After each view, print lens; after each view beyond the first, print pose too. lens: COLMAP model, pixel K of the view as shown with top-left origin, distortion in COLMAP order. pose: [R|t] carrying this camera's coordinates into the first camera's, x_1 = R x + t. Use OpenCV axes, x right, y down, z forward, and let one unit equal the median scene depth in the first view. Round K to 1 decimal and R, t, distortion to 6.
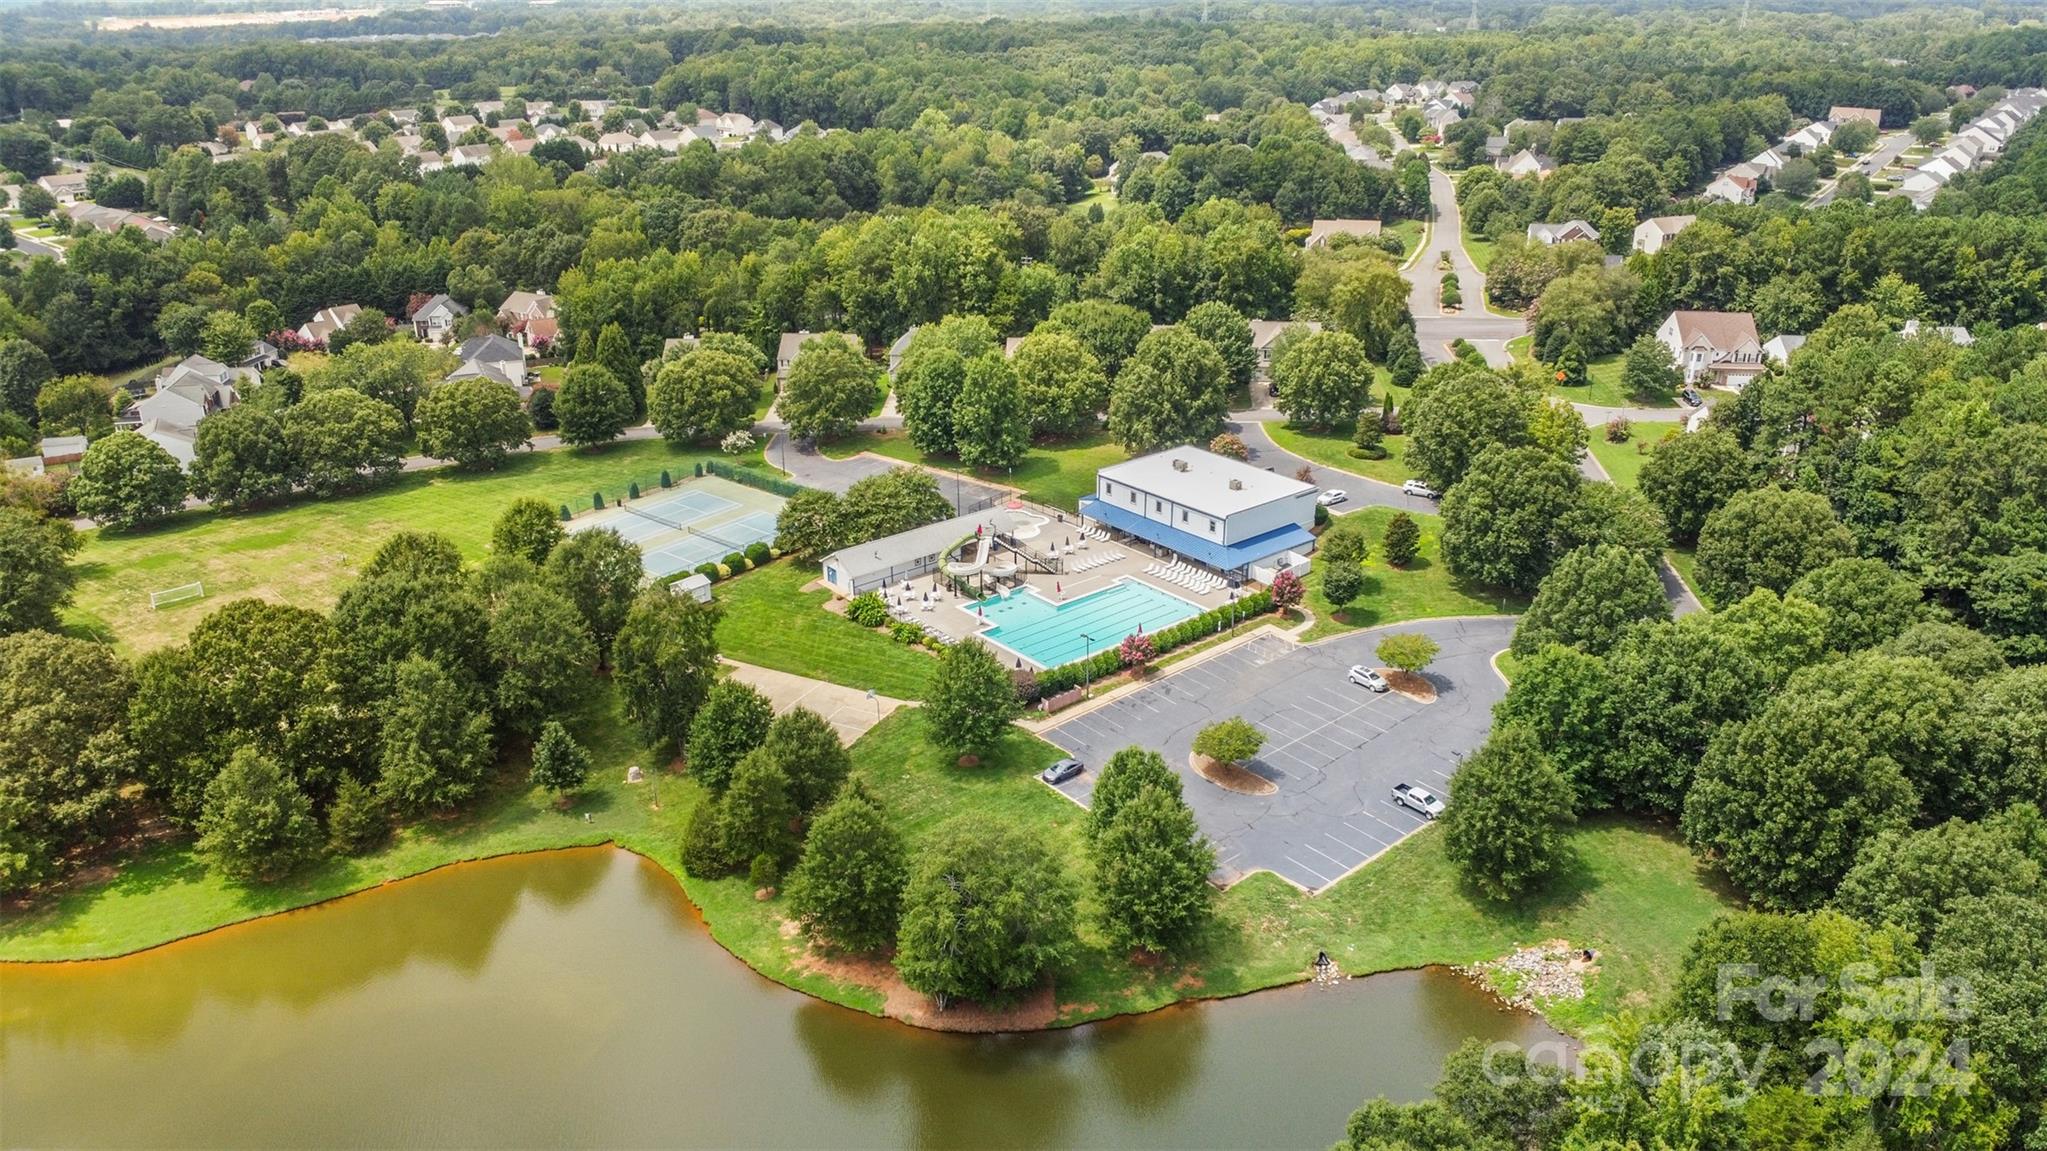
lens RADIAL K [[1493.2, 0, 1023.5], [0, 1493.2, 575.5], [0, 0, 1]] dist [-0.017228, -0.026656]
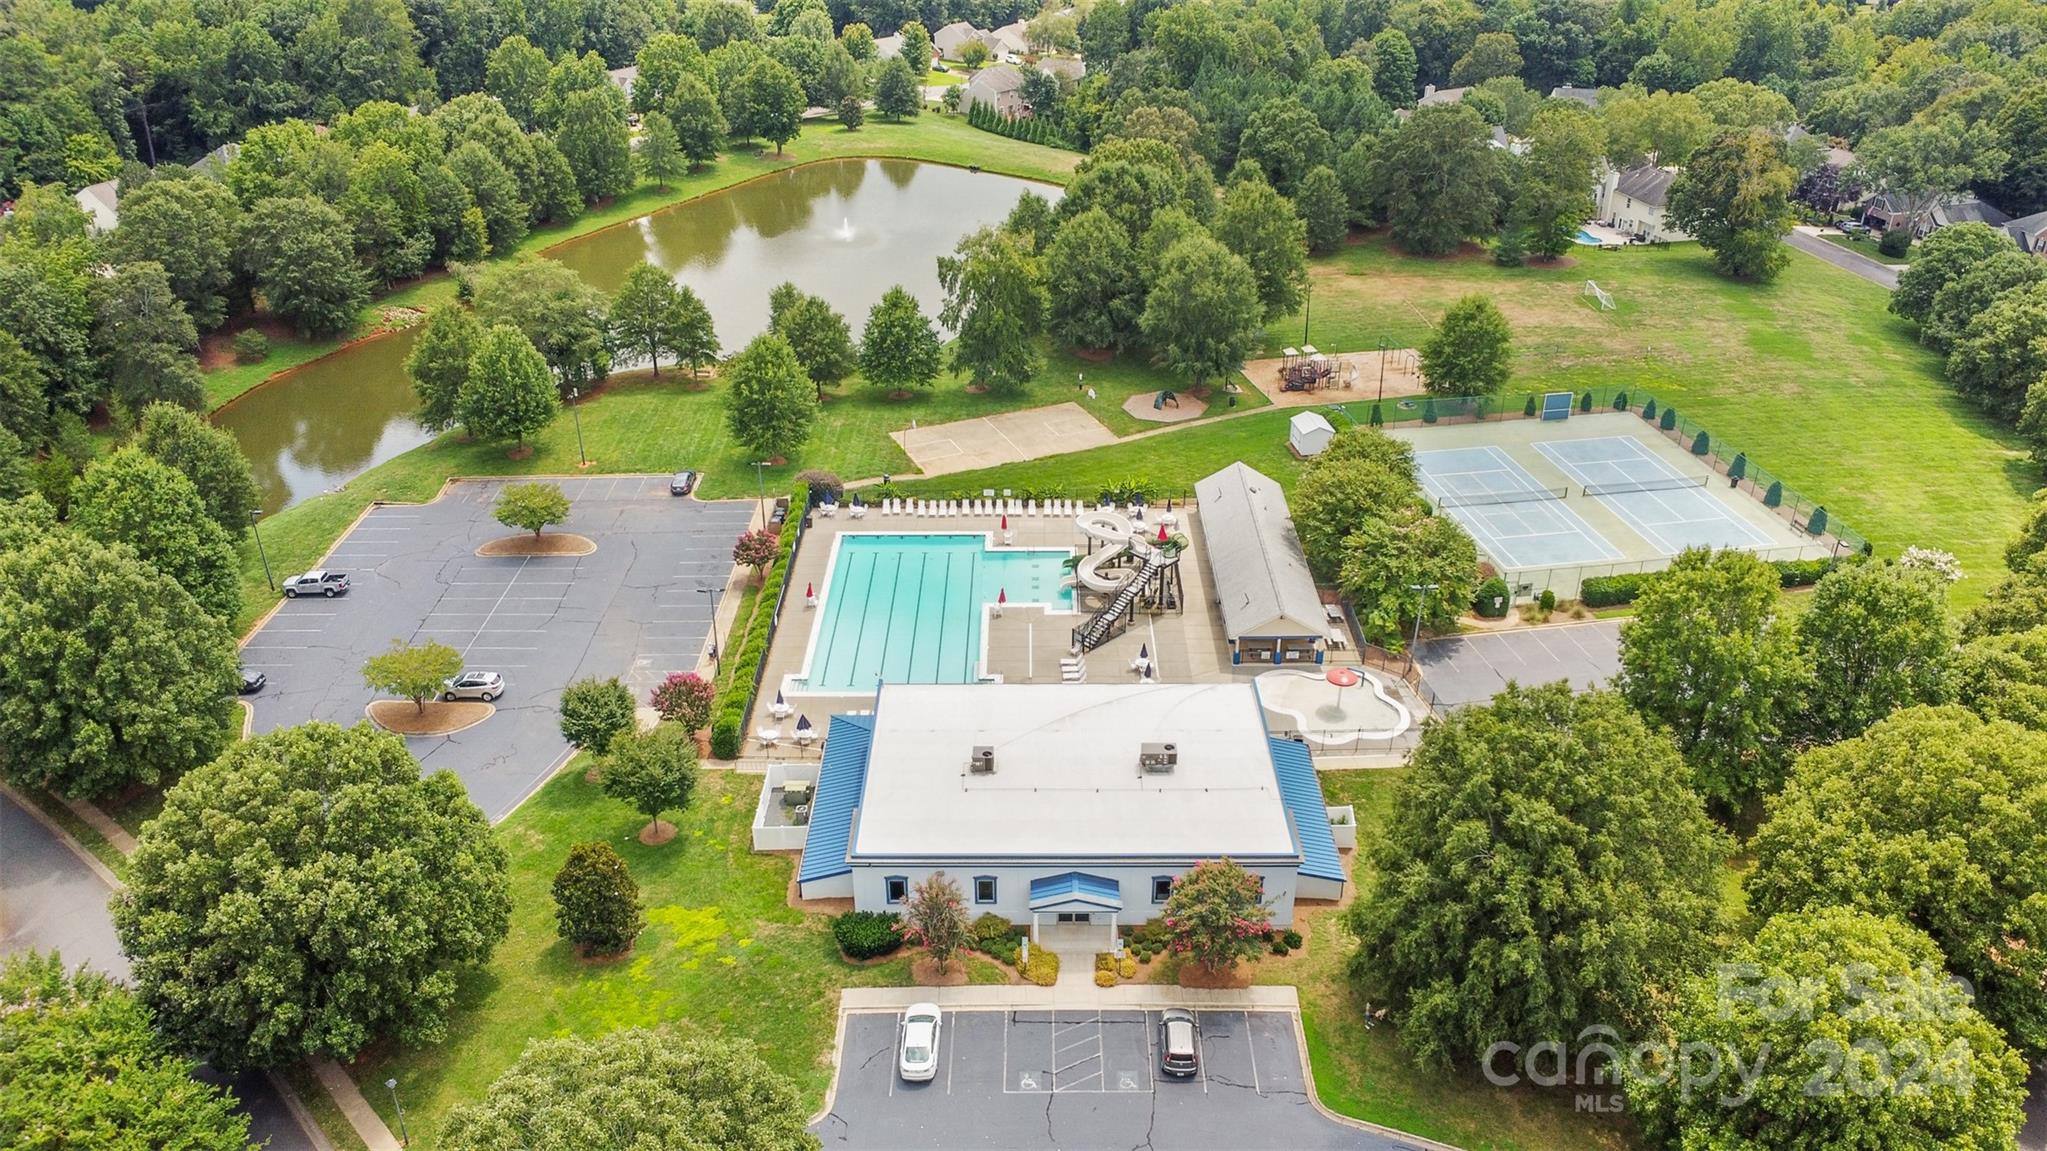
lens RADIAL K [[1493.2, 0, 1023.5], [0, 1493.2, 575.5], [0, 0, 1]] dist [-0.017228, -0.026656]
pose [[-0.655443, 0.354681, -0.666781, 0.414861], [-0.295426, 0.692115, 0.658559, -0.398315], [0.695067, 0.628632, -0.348859, 1.137727]]
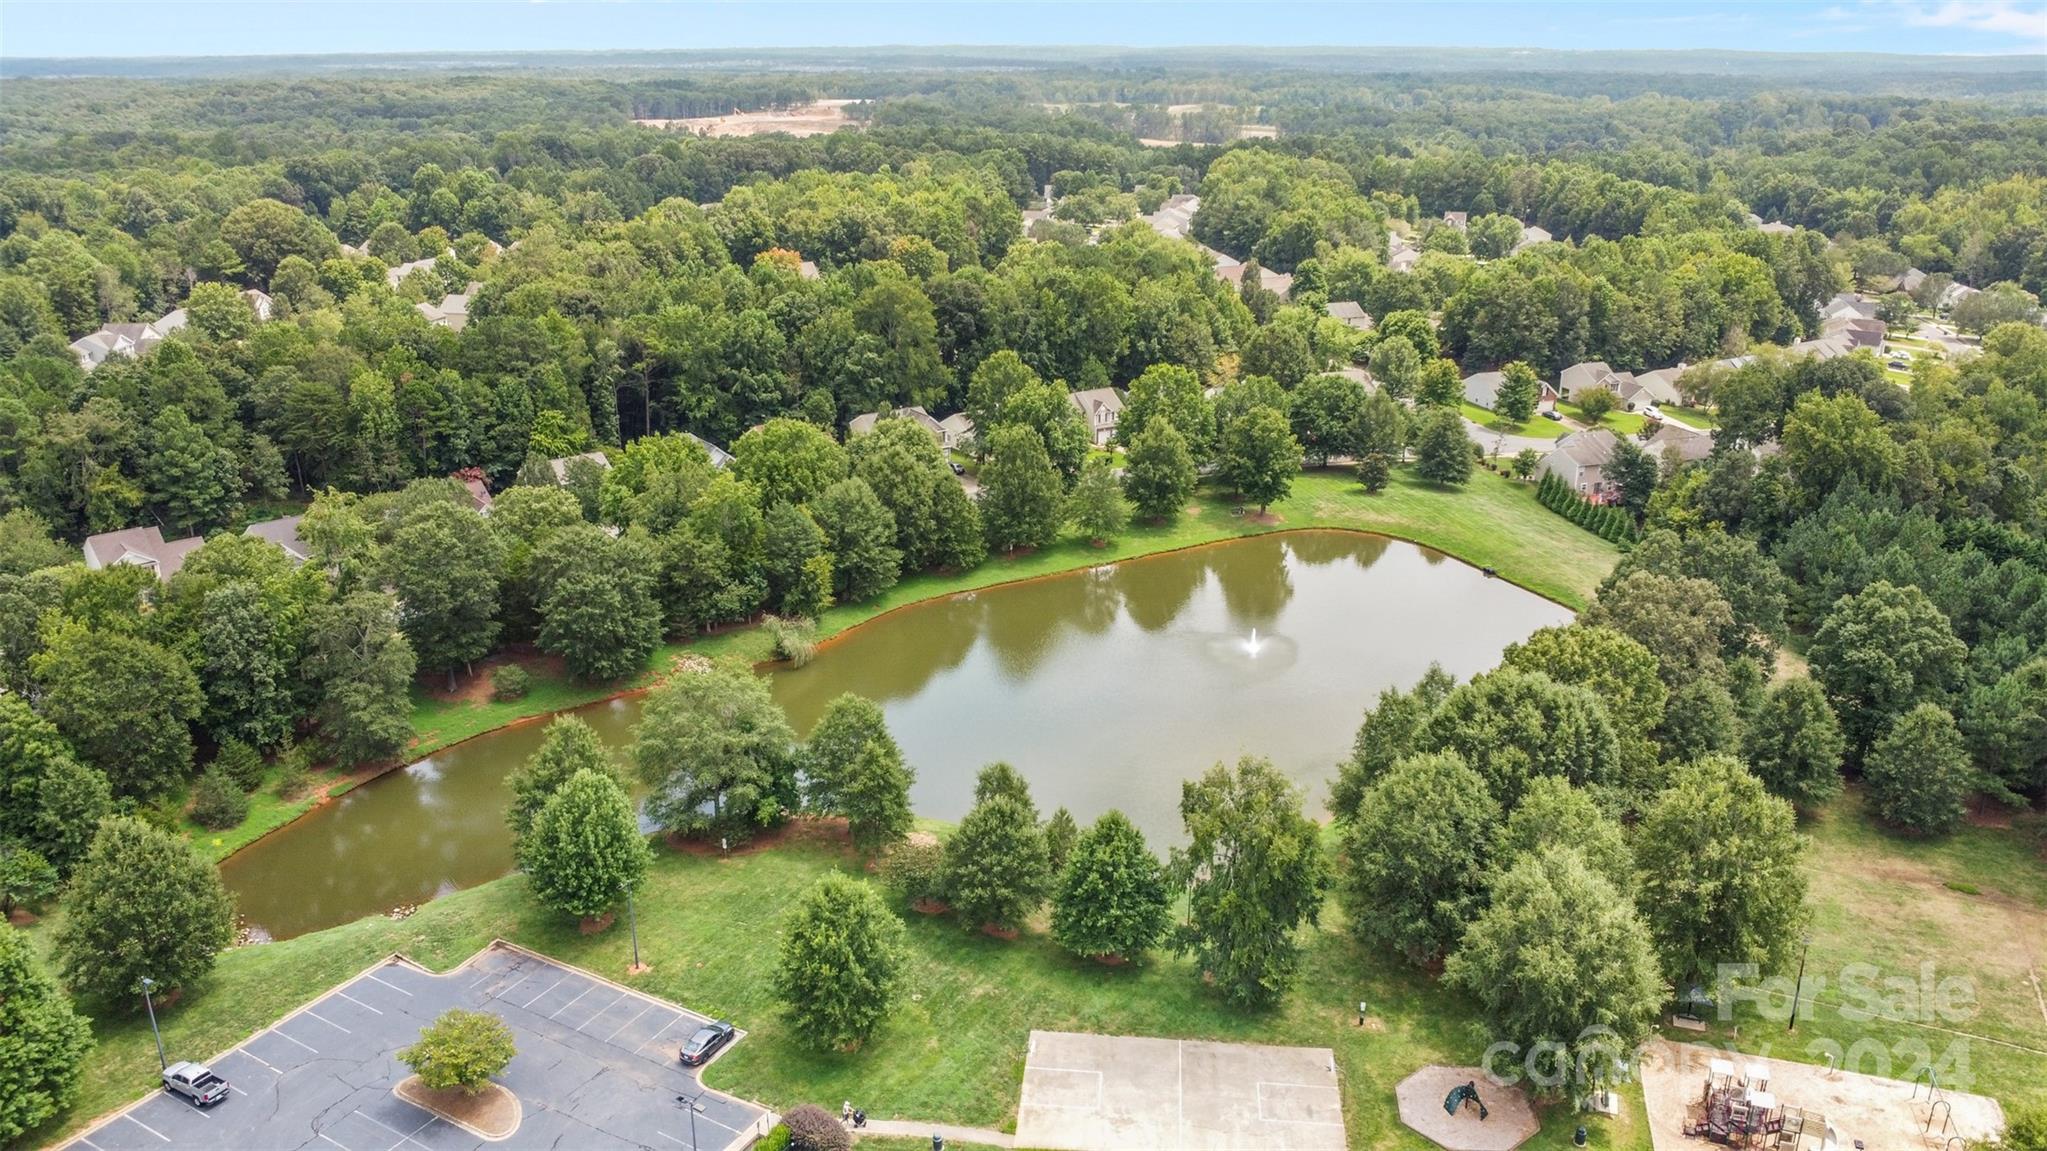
lens RADIAL K [[1493.2, 0, 1023.5], [0, 1493.2, 575.5], [0, 0, 1]] dist [-0.017228, -0.026656]
pose [[-0.939723, 0.103302, -0.325958, 0.071072], [-0.142845, 0.747506, 0.648714, -0.384805], [0.310669, 0.656174, -0.687693, 1.028860]]
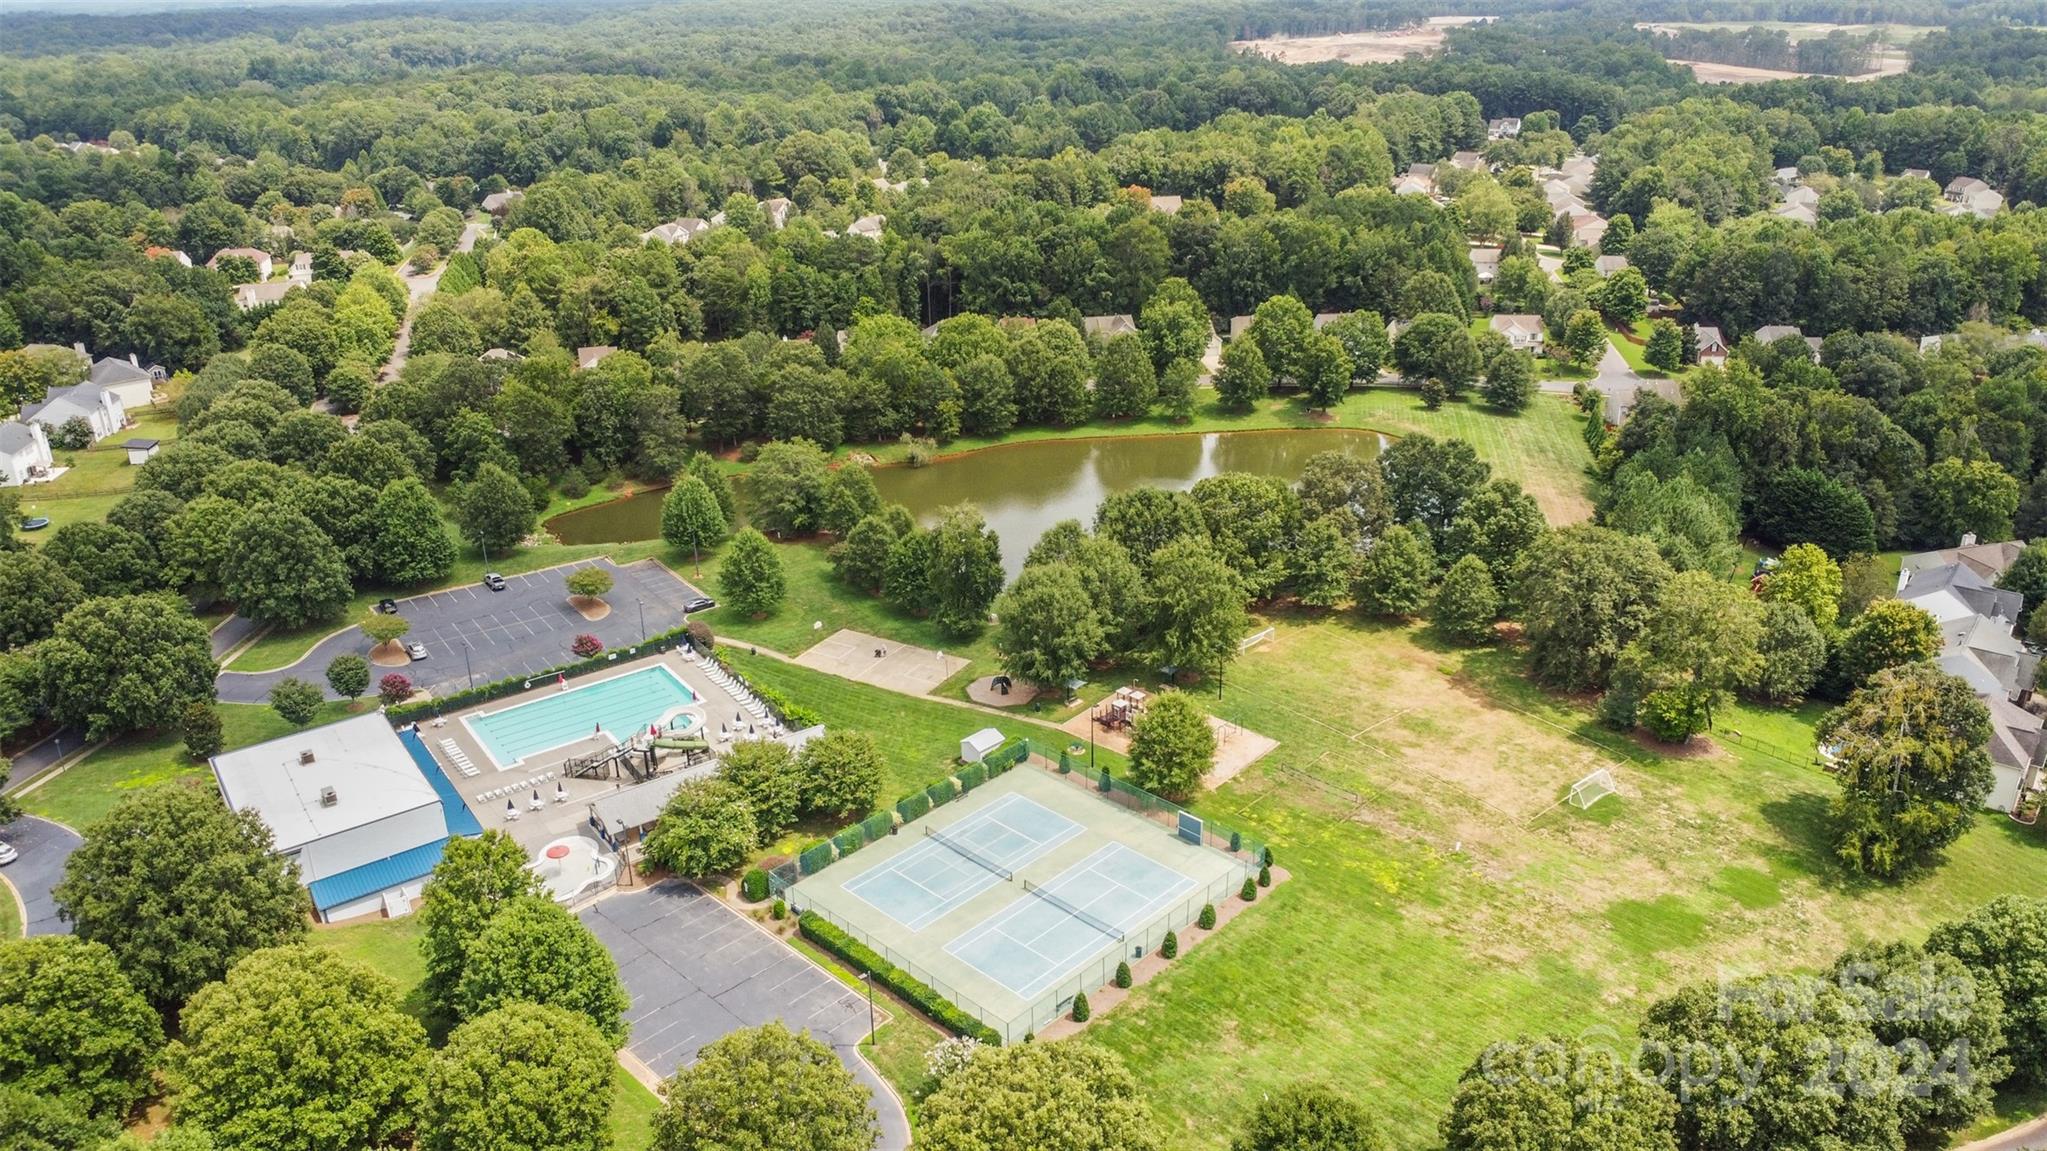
lens RADIAL K [[1493.2, 0, 1023.5], [0, 1493.2, 575.5], [0, 0, 1]] dist [-0.017228, -0.026656]
pose [[-0.995999, -0.026044, 0.085485, -0.305725], [0.042890, 0.699904, 0.712948, -0.681771], [-0.078400, 0.713762, -0.695986, 1.461591]]
